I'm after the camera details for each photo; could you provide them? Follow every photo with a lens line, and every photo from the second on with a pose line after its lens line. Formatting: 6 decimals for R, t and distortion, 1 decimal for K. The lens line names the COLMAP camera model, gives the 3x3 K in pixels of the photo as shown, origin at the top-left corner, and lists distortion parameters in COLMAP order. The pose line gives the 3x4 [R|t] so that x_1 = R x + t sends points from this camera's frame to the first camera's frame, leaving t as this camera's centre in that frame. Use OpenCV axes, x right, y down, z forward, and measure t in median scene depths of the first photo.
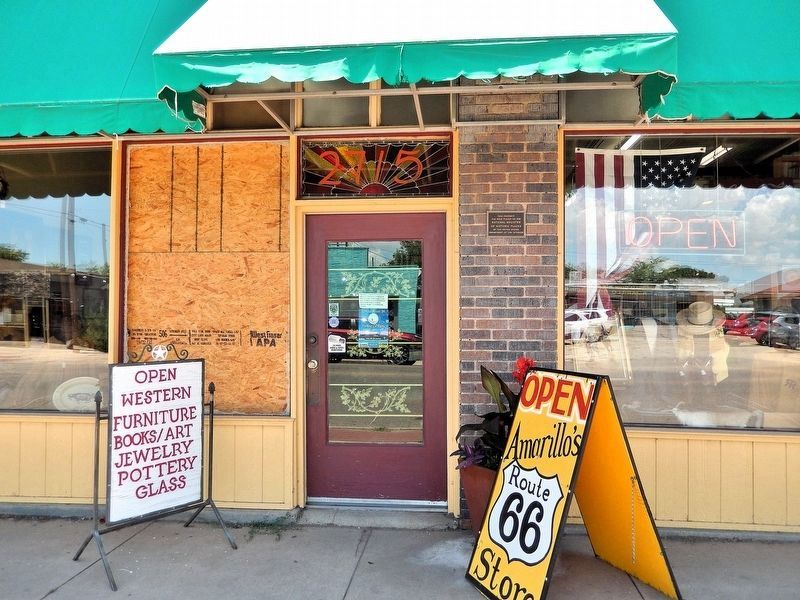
lens RADIAL K [[598.4, 0, 399.3], [0, 598.4, 295.9], [0, 0, 1]] dist [-0.007049, -0.000904]
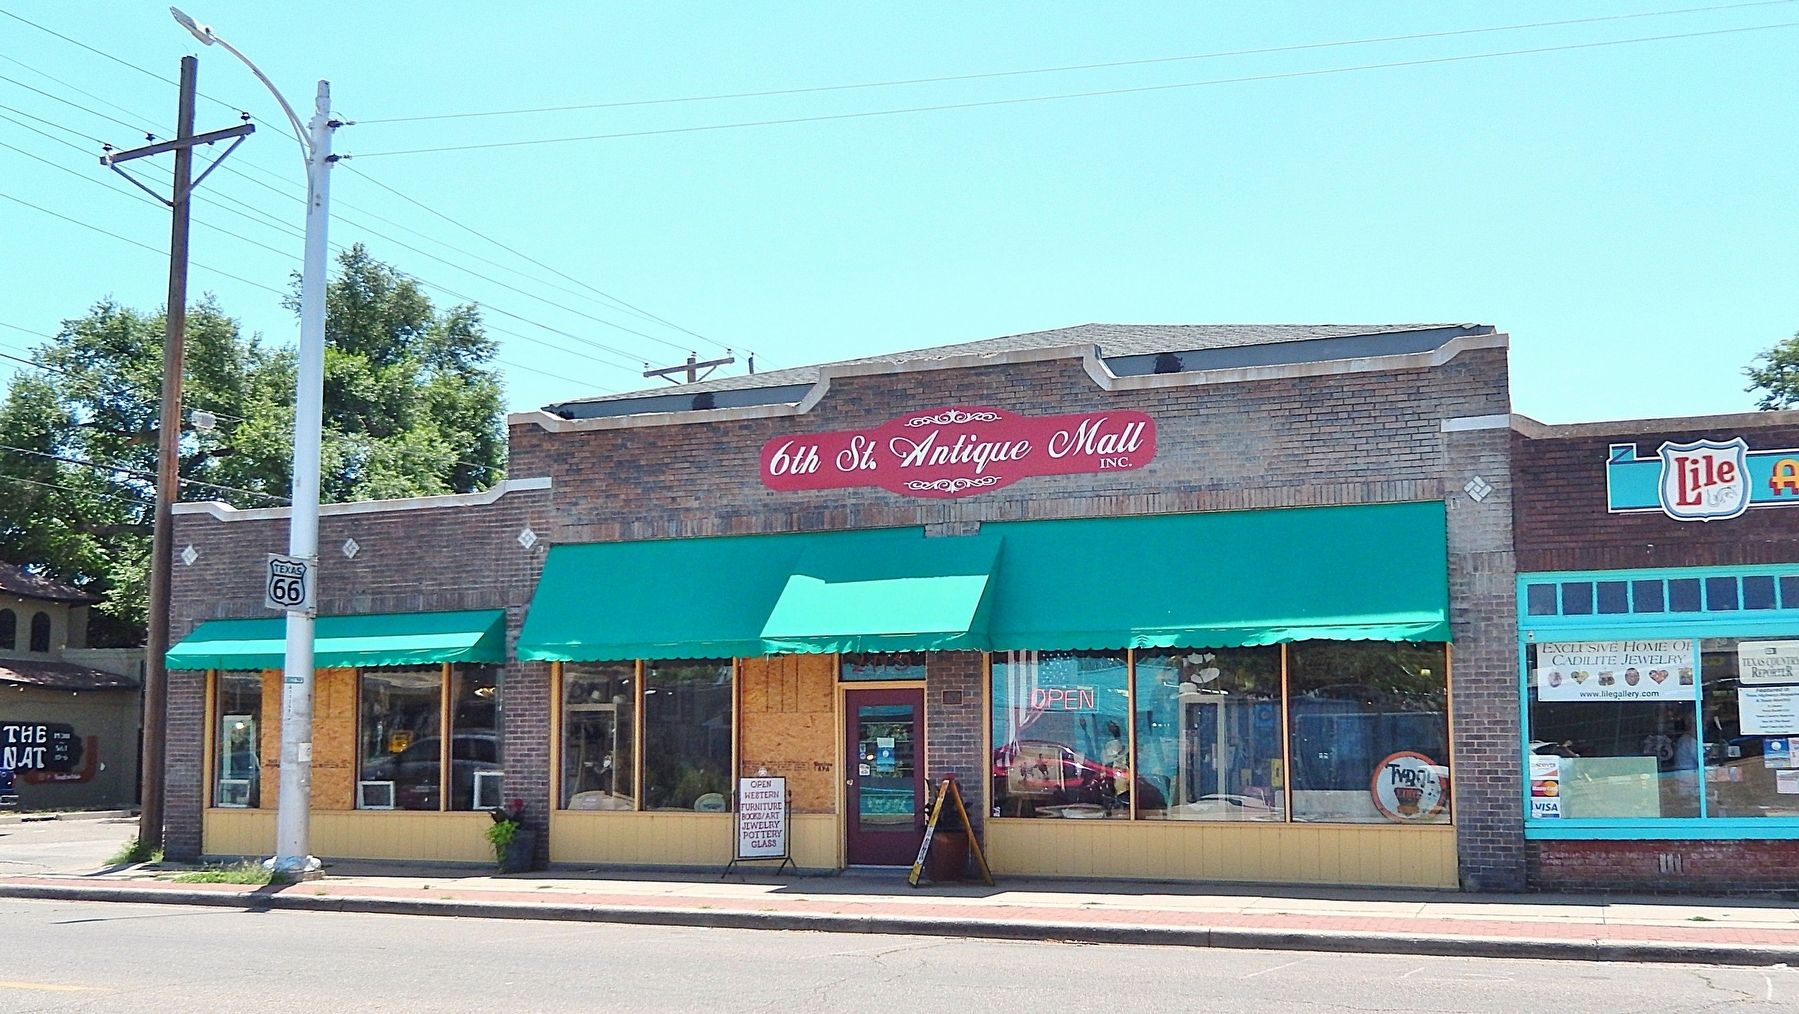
lens RADIAL K [[1684.2, 0, 897.6], [0, 1684.2, 512.5], [0, 0, 1]] dist [-0.013901, 0.000000]
pose [[0.961123, -0.043726, -0.272635, 1.309142], [0.013556, 0.993664, -0.111575, -0.105914], [0.275786, 0.103542, 0.955626, -3.546782]]
